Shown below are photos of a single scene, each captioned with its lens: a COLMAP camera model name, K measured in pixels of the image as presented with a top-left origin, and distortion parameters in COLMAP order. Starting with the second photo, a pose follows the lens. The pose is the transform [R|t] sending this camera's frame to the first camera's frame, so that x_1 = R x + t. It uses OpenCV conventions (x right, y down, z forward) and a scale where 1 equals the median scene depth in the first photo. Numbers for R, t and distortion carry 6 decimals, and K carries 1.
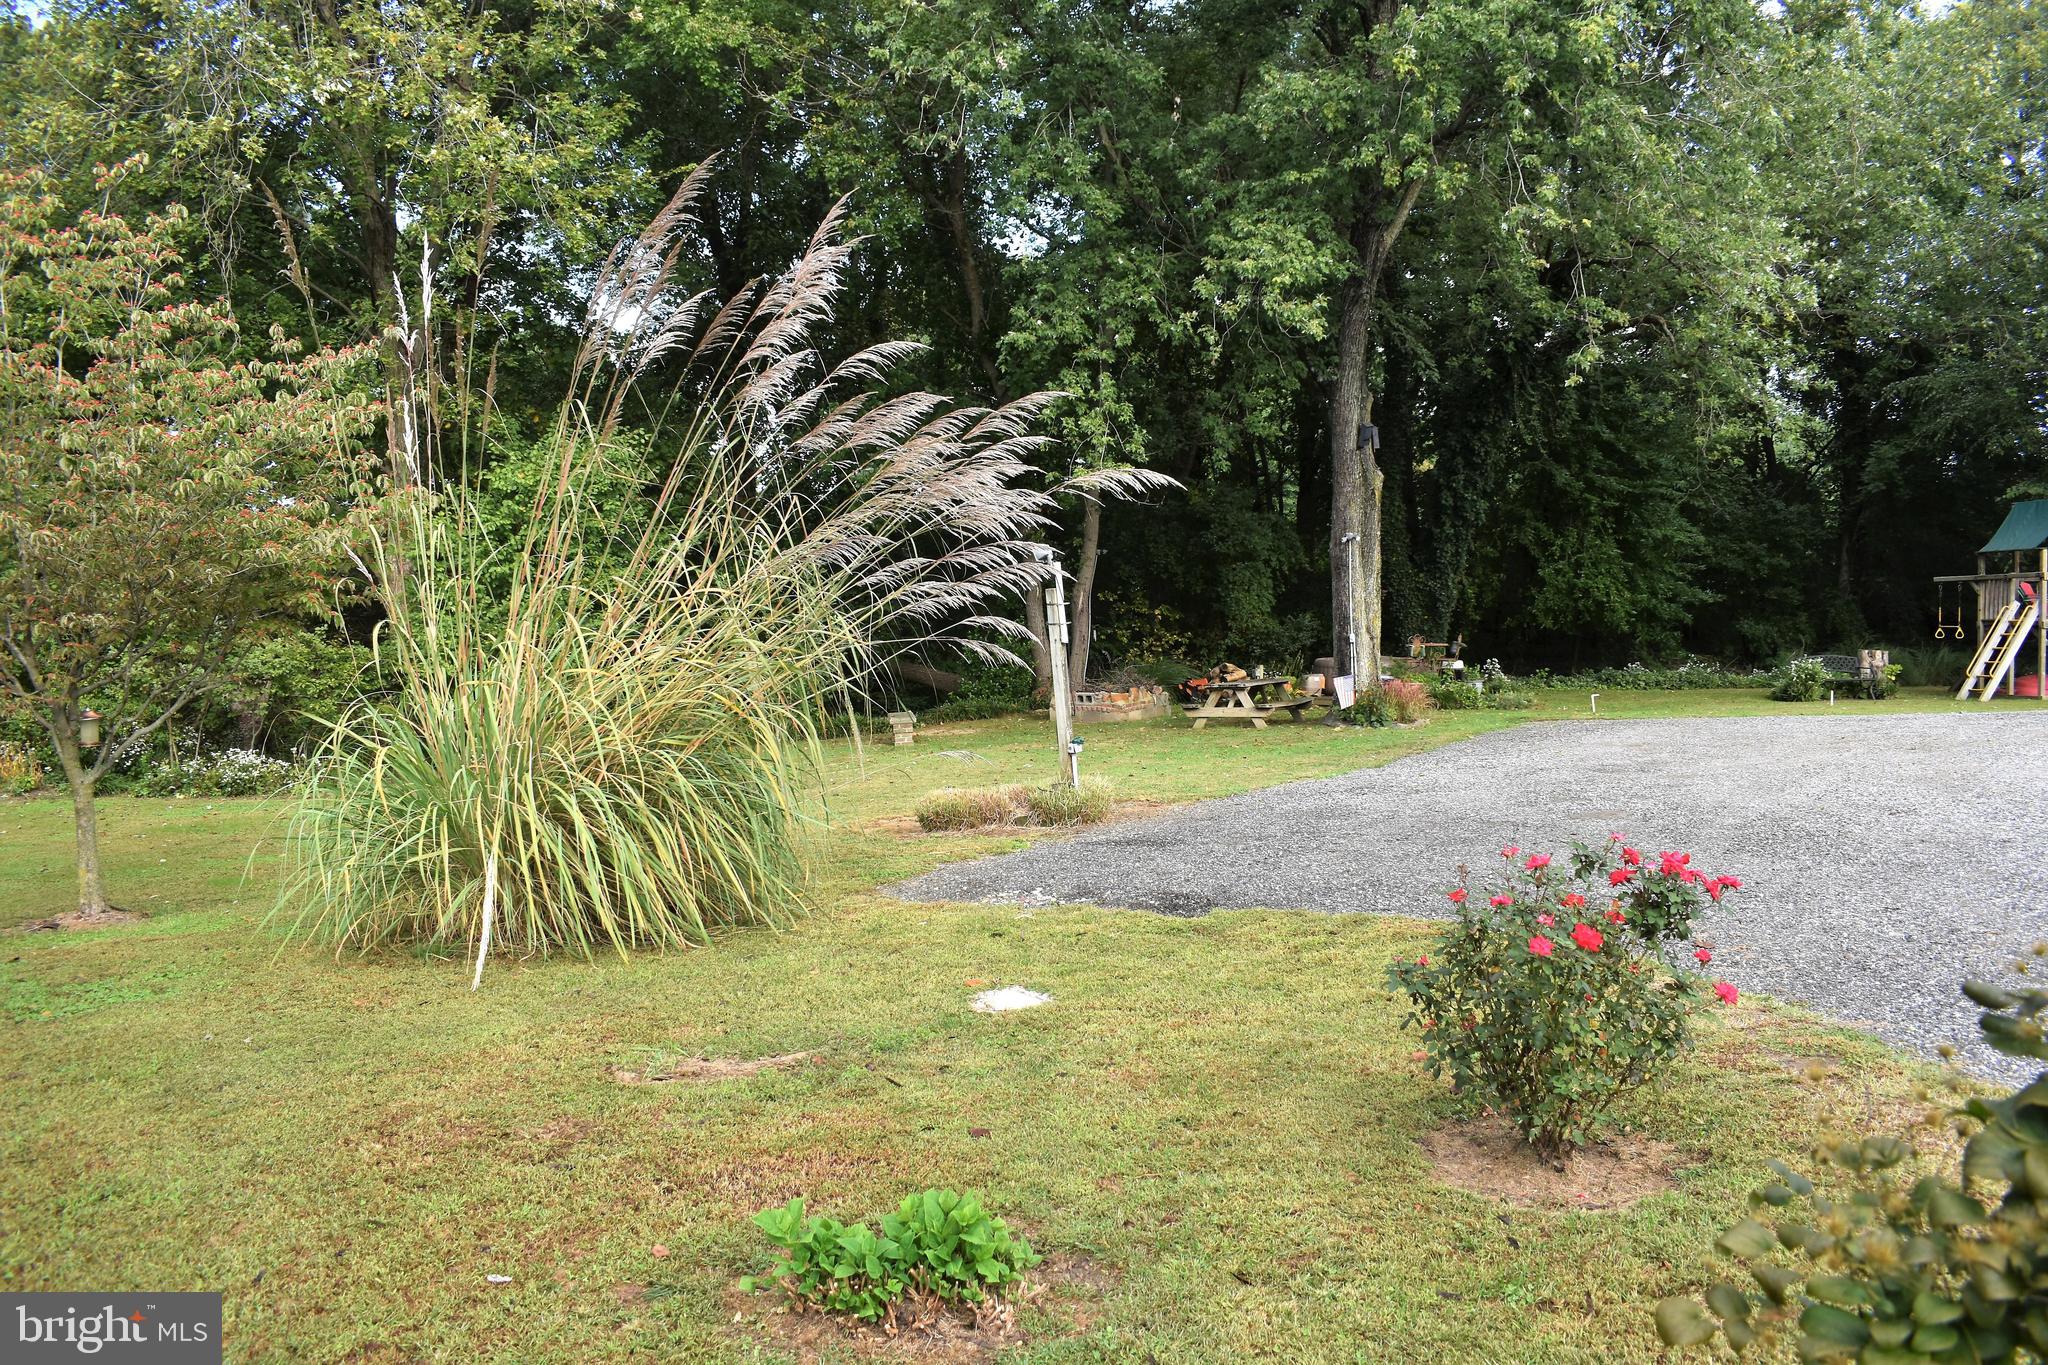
lens RADIAL K [[1593.0, 0, 1020.3], [0, 1593.0, 717.5], [0, 0, 1]] dist [-0.022223, 0.011095]
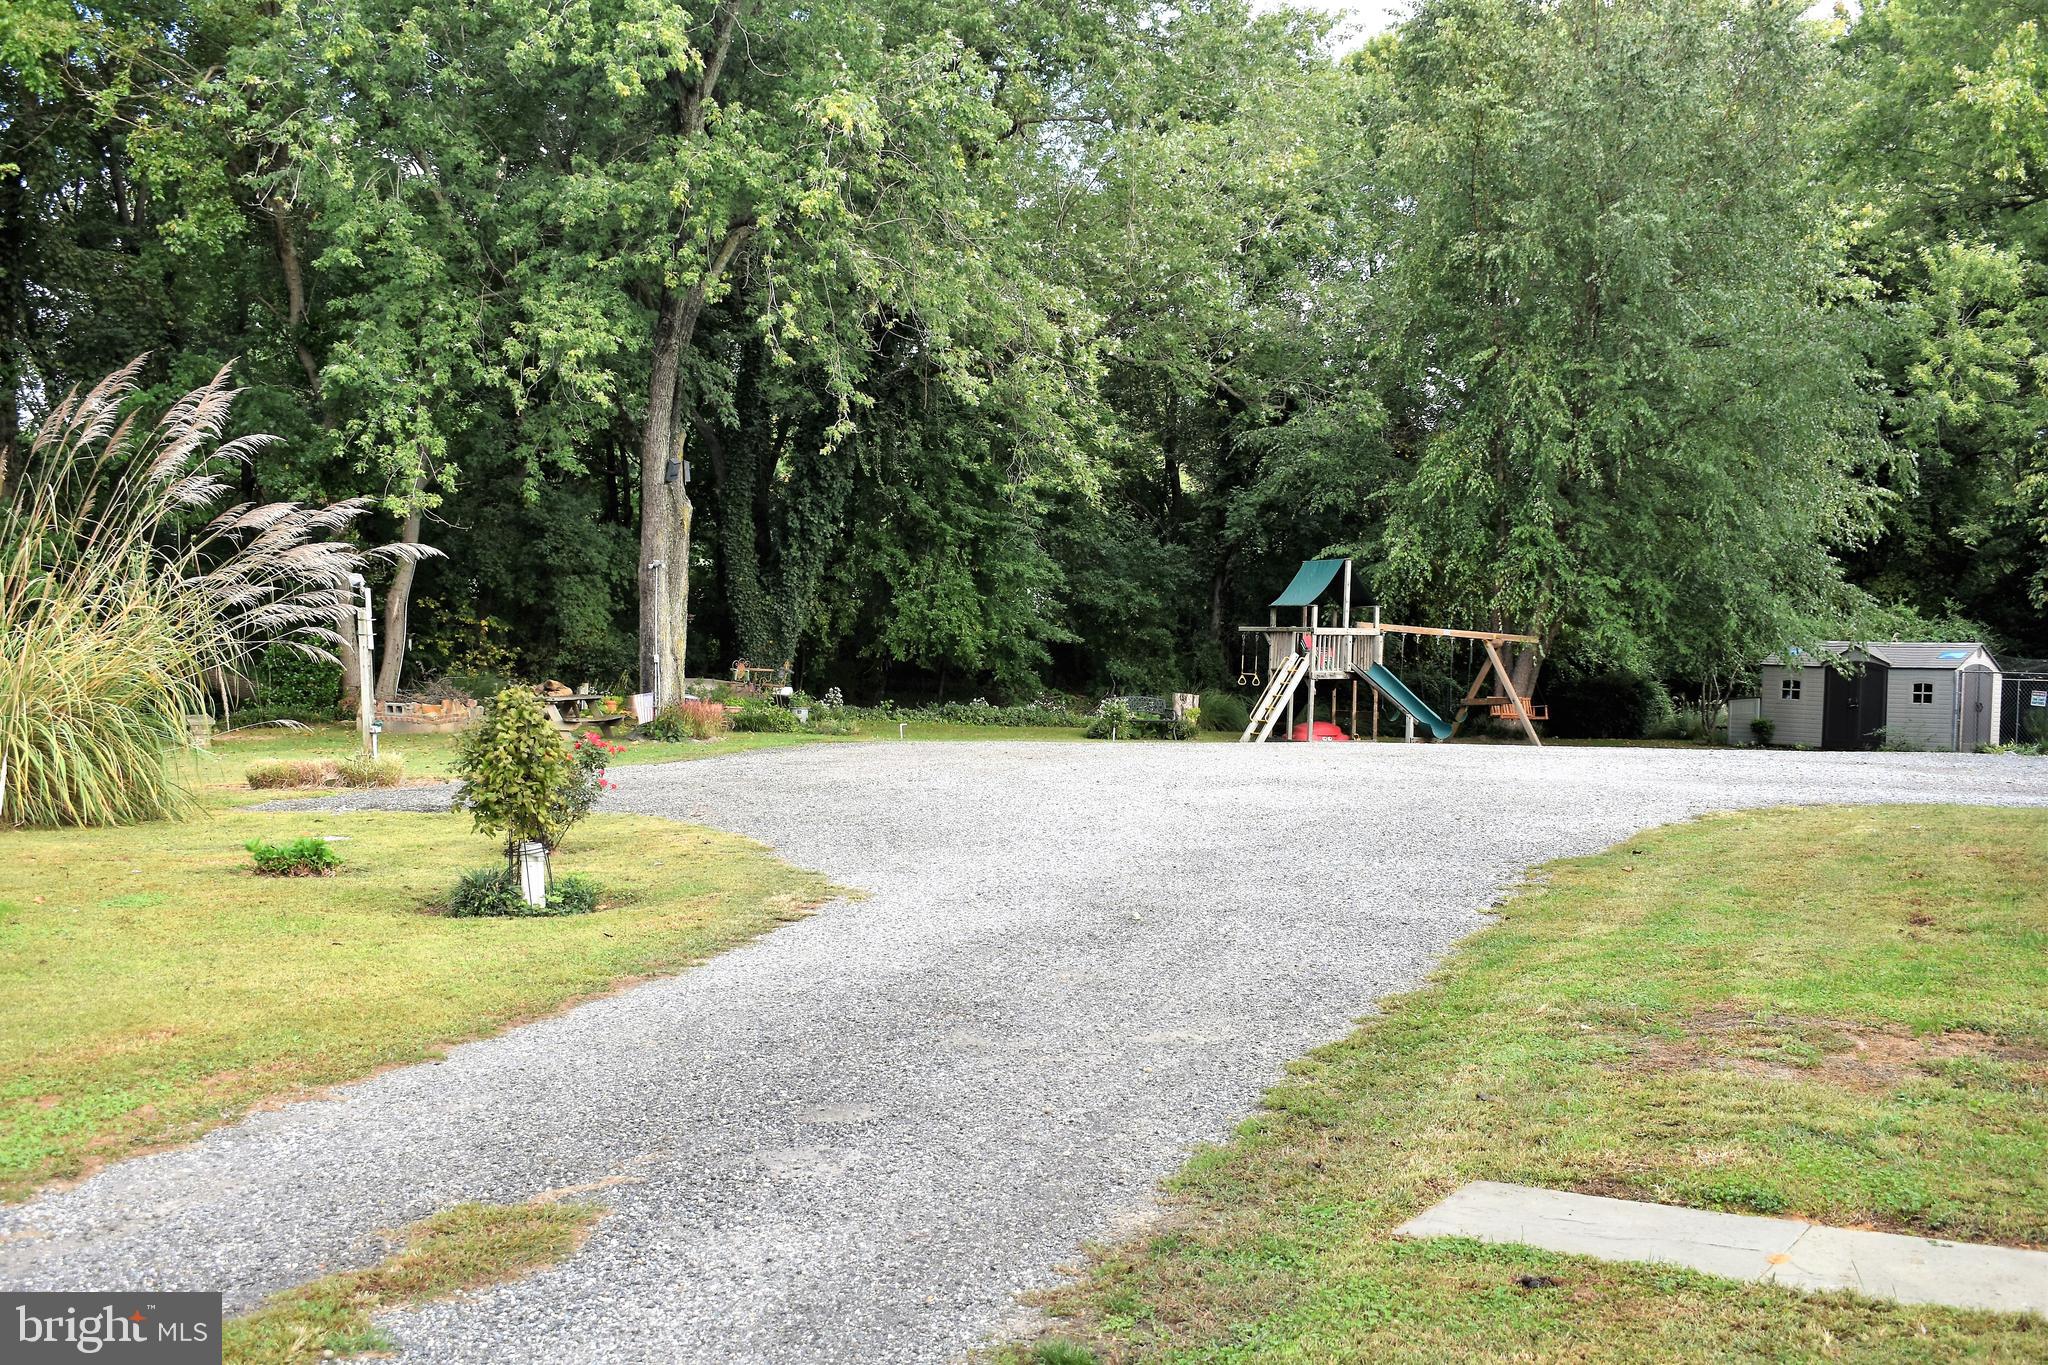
lens RADIAL K [[2118.2, 0, 1024.4], [0, 2118.2, 684.3], [0, 0, 1]] dist [-0.064841, 0.148306]
pose [[0.947140, 0.041388, 0.318141, -0.006957], [-0.029137, 0.998643, -0.043172, 0.021577], [-0.319496, 0.031620, 0.947060, -0.426254]]
